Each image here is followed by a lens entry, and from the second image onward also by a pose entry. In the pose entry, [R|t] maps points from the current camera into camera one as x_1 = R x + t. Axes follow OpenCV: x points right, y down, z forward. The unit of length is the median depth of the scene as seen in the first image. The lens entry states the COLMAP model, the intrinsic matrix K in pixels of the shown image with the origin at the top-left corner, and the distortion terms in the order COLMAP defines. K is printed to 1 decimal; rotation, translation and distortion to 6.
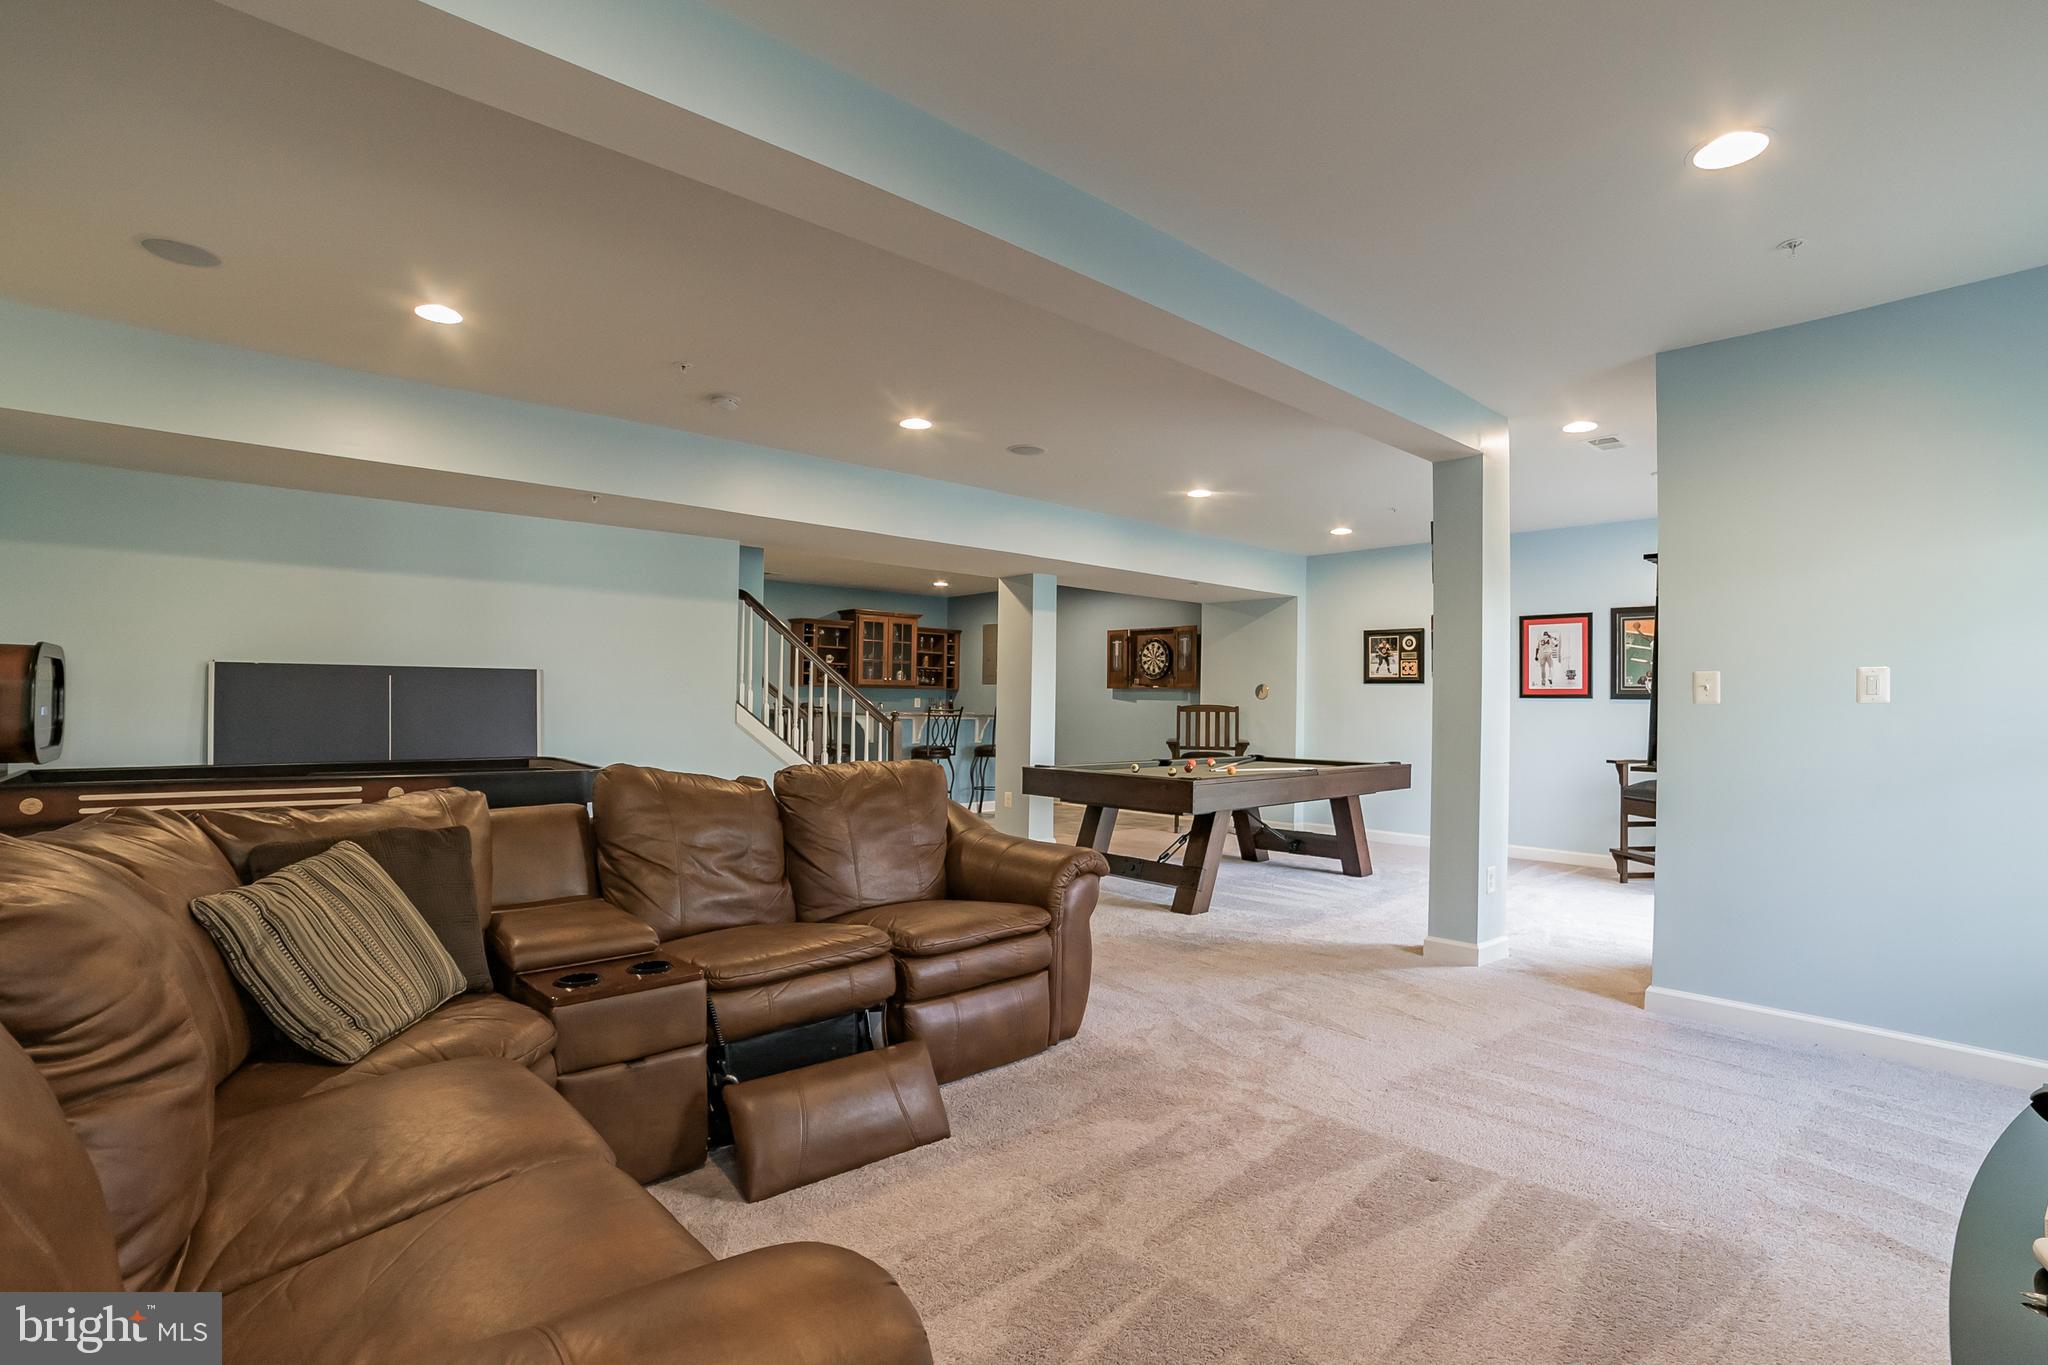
lens RADIAL K [[961.3, 0, 1031.7], [0, 961.3, 692.3], [0, 0, 1]] dist [-0.021294, 0.003534]
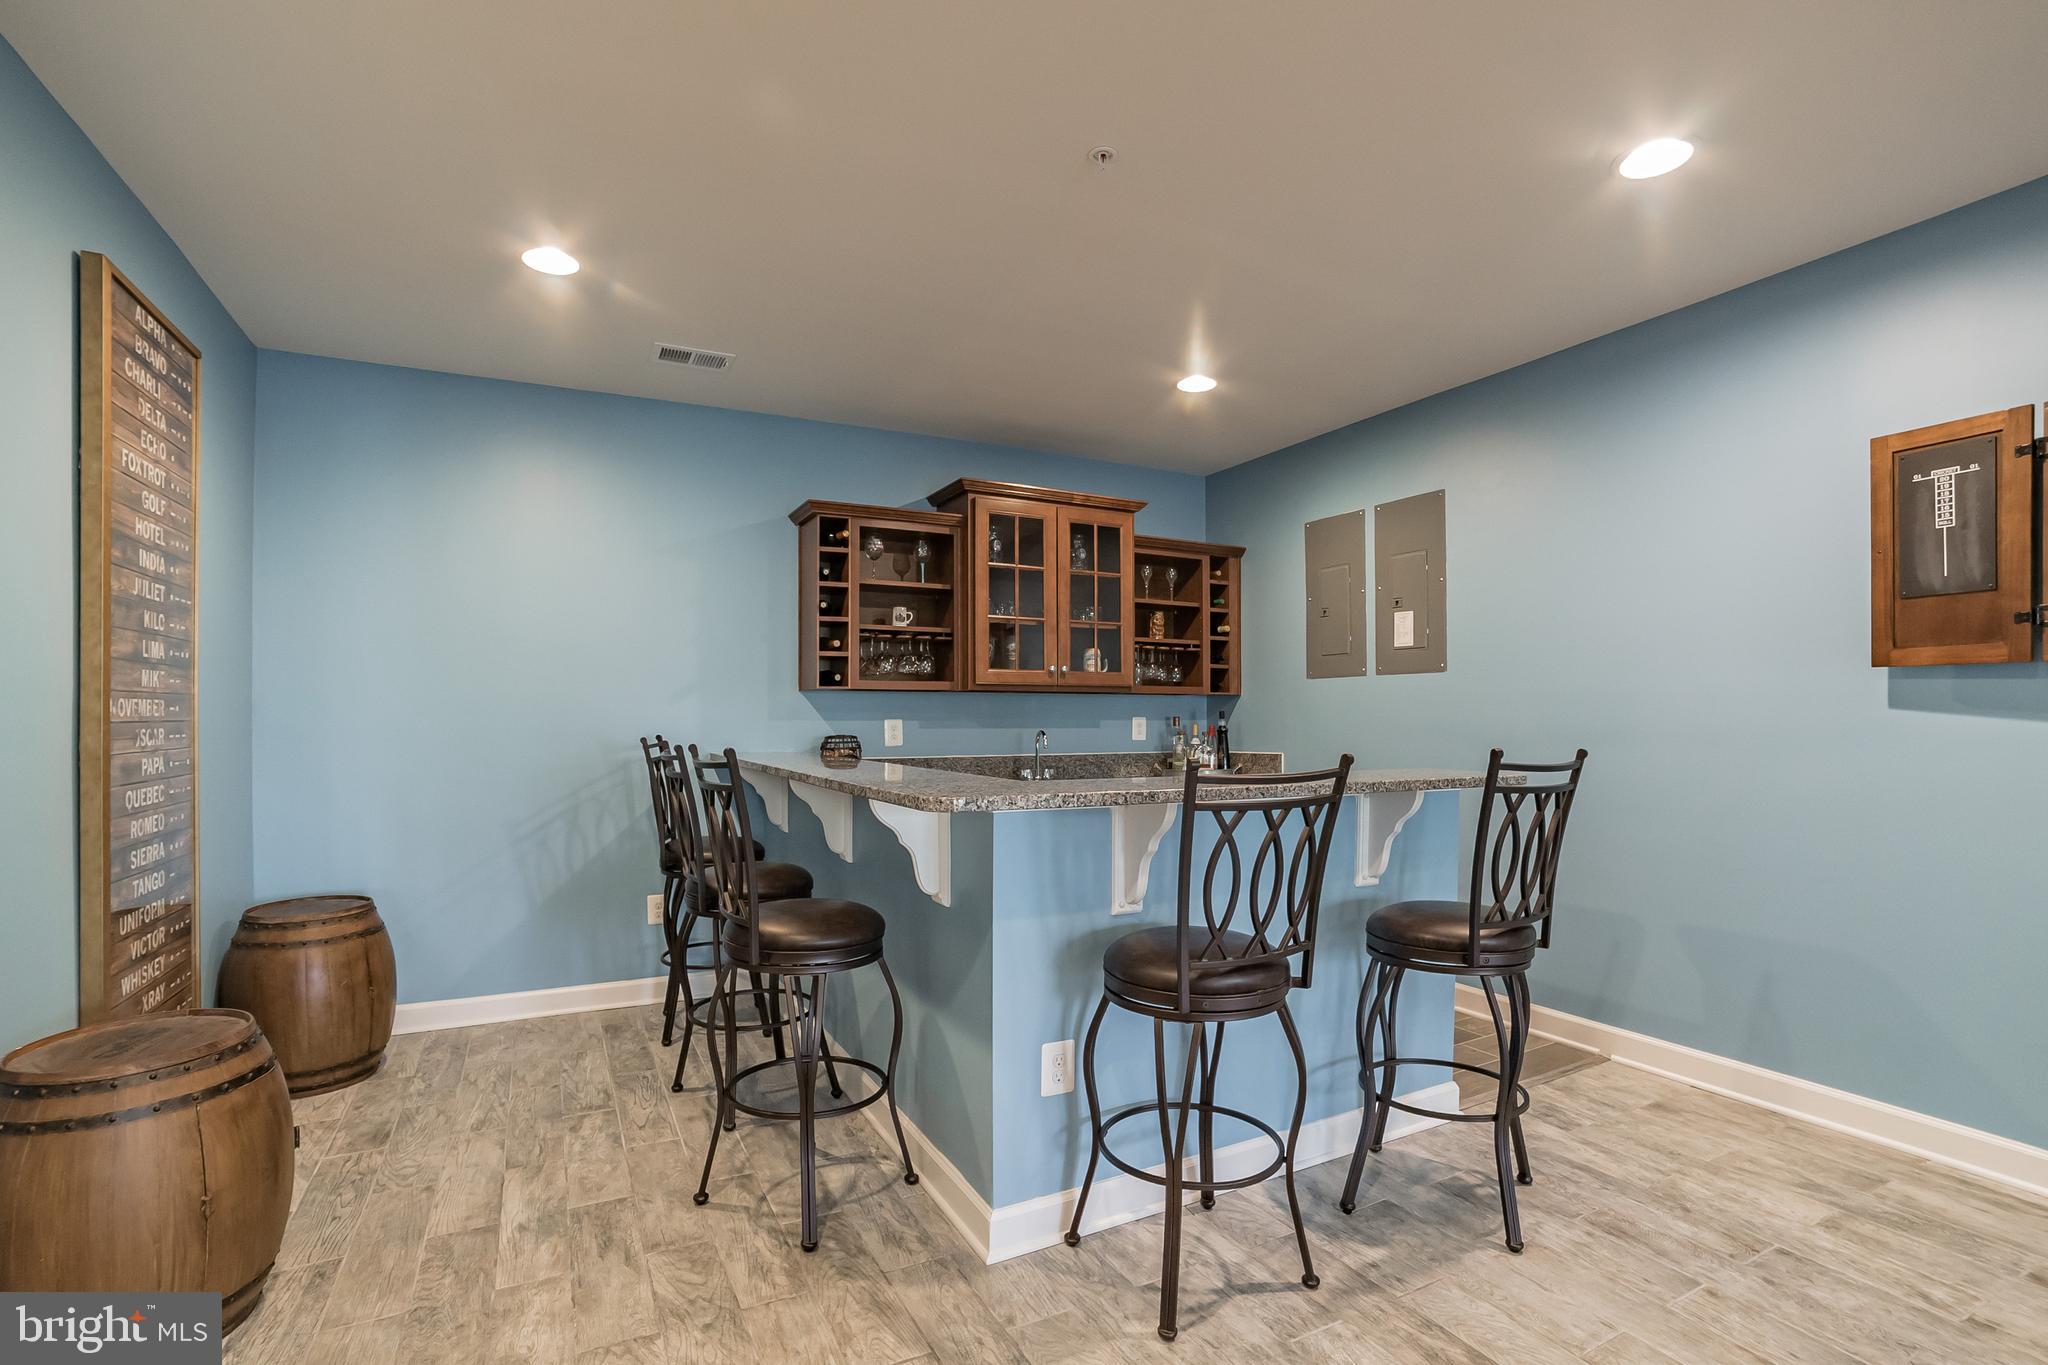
lens RADIAL K [[921.7, 0, 1032.5], [0, 921.7, 696.4], [0, 0, 1]] dist [-0.000134, -0.000055]
pose [[0.971284, -0.021335, -0.236966, -0.072526], [0.017987, 0.999706, -0.016285, 0.002931], [0.237244, 0.011555, 0.971381, 0.633753]]
